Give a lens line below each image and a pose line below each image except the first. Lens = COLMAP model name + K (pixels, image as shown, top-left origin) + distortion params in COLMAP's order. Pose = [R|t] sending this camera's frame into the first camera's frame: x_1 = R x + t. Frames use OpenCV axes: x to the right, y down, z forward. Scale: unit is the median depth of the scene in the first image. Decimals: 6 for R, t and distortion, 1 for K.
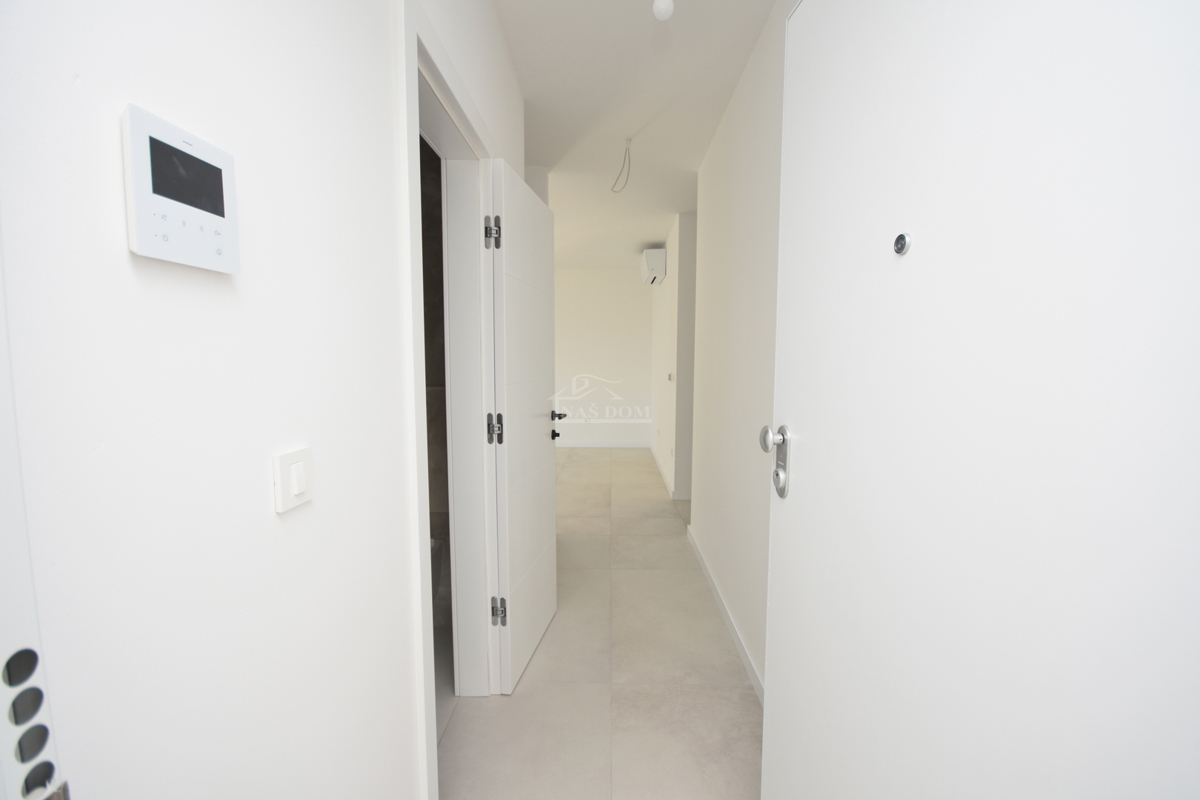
lens RADIAL K [[521.1, 0, 599.0], [0, 521.1, 399.2], [0, 0, 1]] dist [-0.021850, -0.001650]
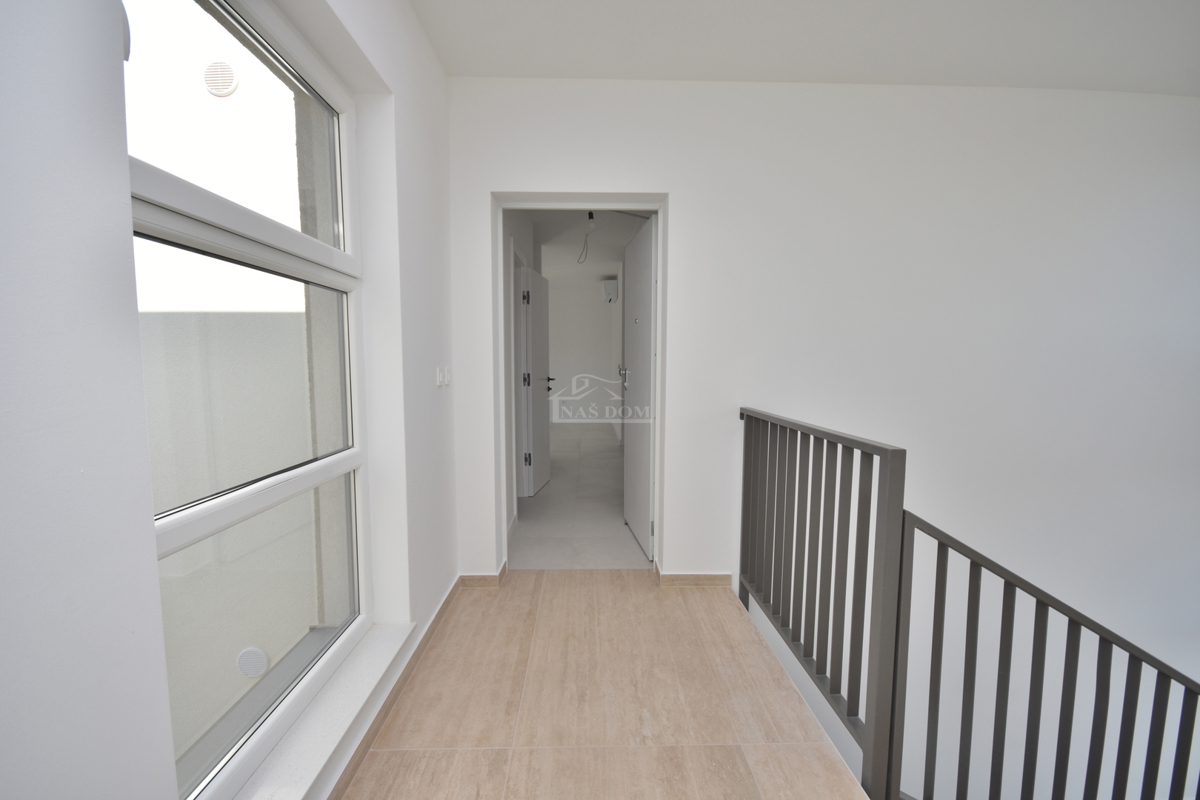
lens RADIAL K [[521.1, 0, 600.3], [0, 521.1, 404.3], [0, 0, 1]] dist [-0.021850, -0.001650]
pose [[0.998658, -0.002003, 0.051743, 0.009250], [0.001724, 0.999984, 0.005438, 0.115729], [-0.051753, -0.005342, 0.998646, -1.032832]]
